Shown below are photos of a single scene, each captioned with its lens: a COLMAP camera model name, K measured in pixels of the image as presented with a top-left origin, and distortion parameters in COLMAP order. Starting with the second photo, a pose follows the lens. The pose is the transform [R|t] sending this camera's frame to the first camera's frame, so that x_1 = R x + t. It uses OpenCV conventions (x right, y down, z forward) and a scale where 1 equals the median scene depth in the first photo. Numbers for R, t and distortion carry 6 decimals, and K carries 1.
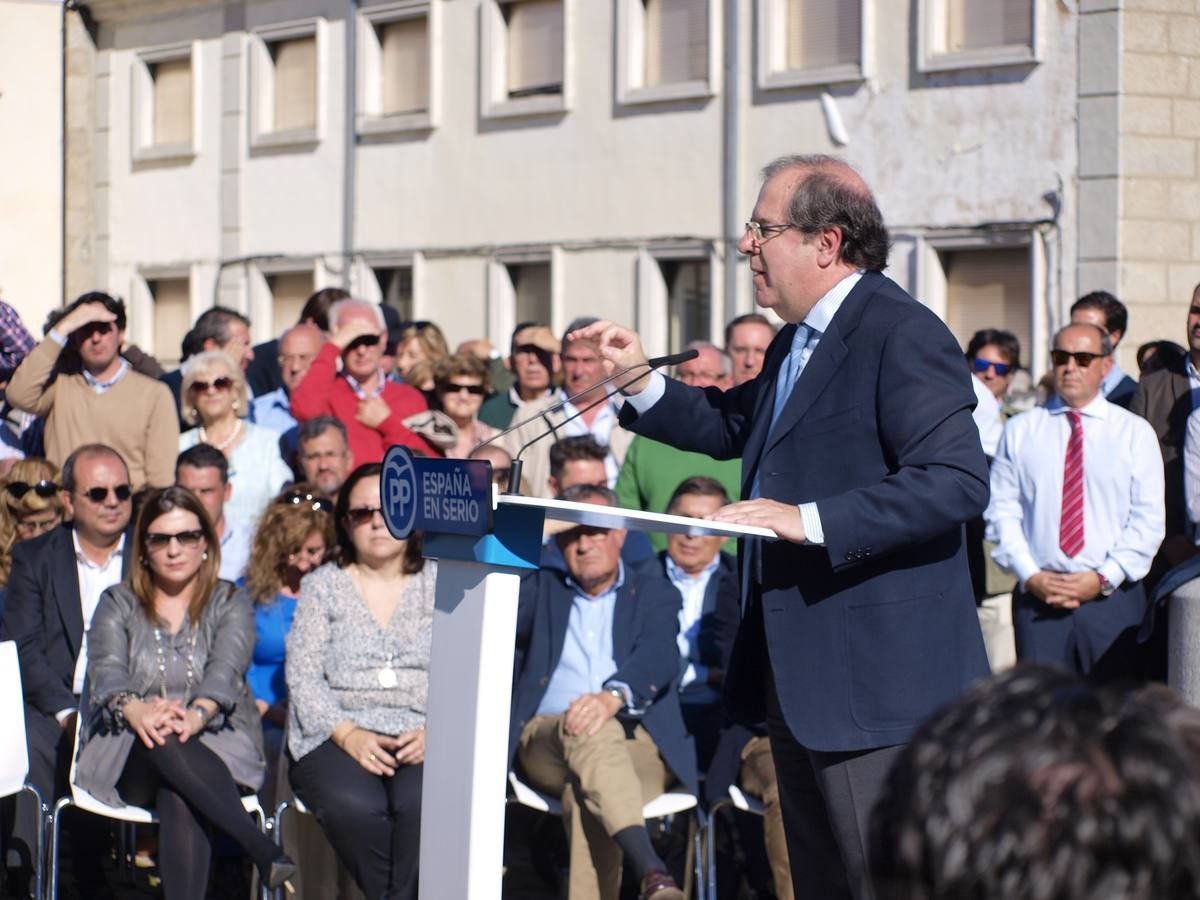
lens RADIAL K [[4039.9, 0, 600.0], [0, 4039.9, 450.0], [0, 0, 1]] dist [-0.063703, -1.281830]
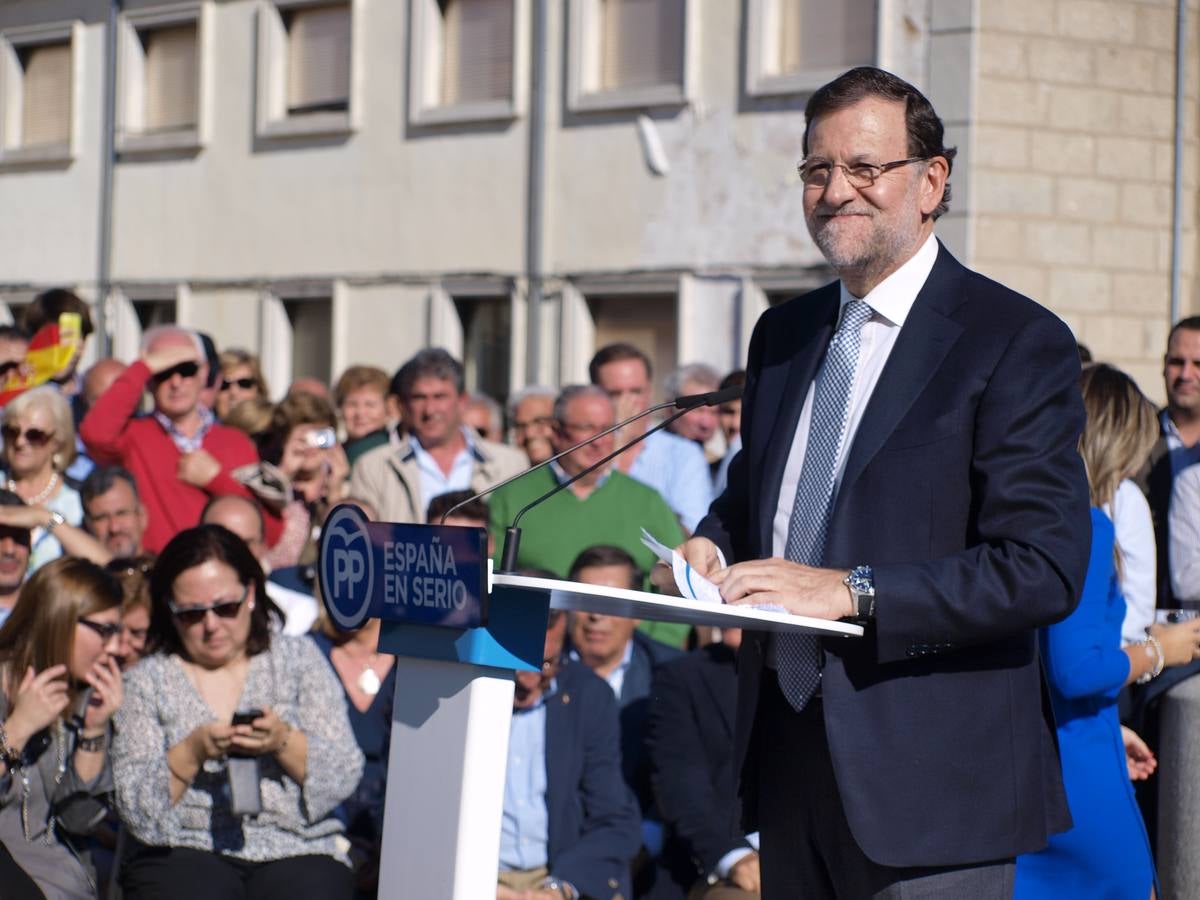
lens RADIAL K [[4039.9, 0, 600.0], [0, 4039.9, 450.0], [0, 0, 1]] dist [-0.063703, -1.281830]
pose [[0.996336, 0.017200, 0.083778, -0.027638], [-0.016036, 0.999766, -0.014551, -0.000539], [-0.084008, 0.013154, 0.996378, 0.100356]]
